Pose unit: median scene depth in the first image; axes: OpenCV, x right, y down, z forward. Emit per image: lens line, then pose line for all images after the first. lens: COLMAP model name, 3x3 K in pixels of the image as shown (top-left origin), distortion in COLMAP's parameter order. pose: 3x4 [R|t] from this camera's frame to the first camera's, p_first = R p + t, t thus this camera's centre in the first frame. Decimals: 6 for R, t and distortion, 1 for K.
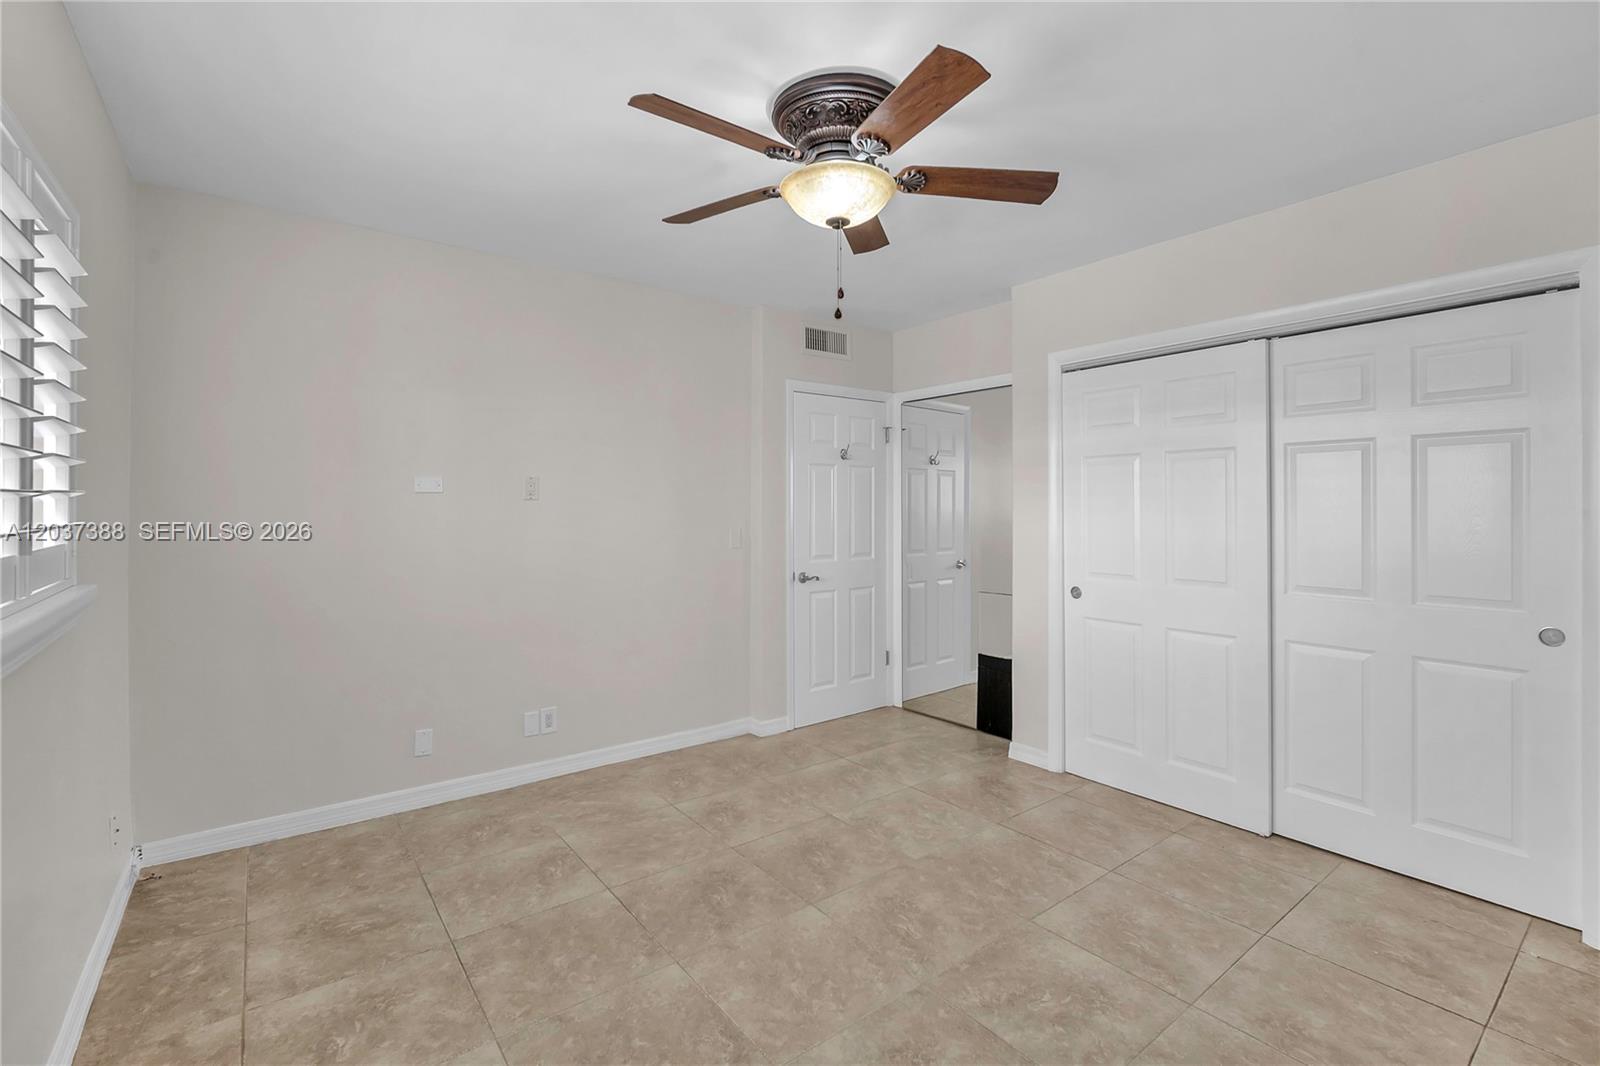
lens RADIAL K [[720.9, 0, 799.5], [0, 720.9, 510.7], [0, 0, 1]] dist [-0.001896, 0.000448]
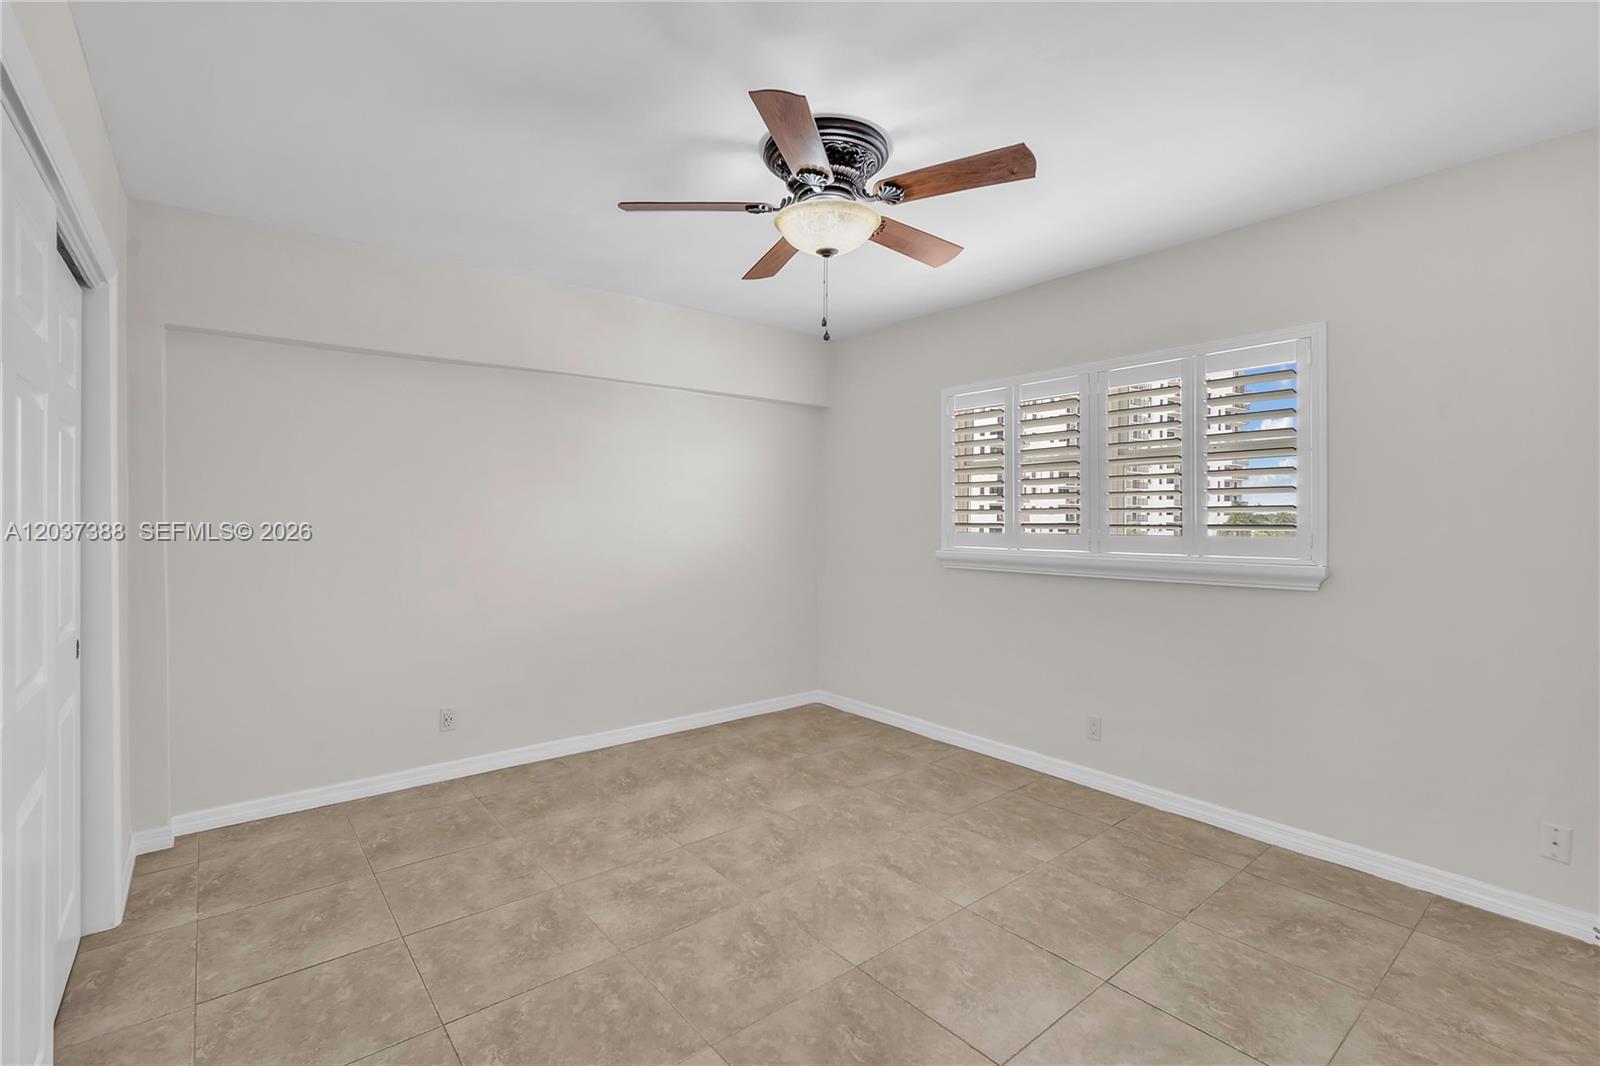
lens RADIAL K [[720.9, 0, 799.5], [0, 720.9, 510.7], [0, 0, 1]] dist [-0.001896, 0.000448]
pose [[-0.999519, -0.002731, -0.030894, 0.123780], [-0.002663, 0.999994, -0.002244, -0.006697], [0.030900, -0.002161, -0.999520, 2.043986]]
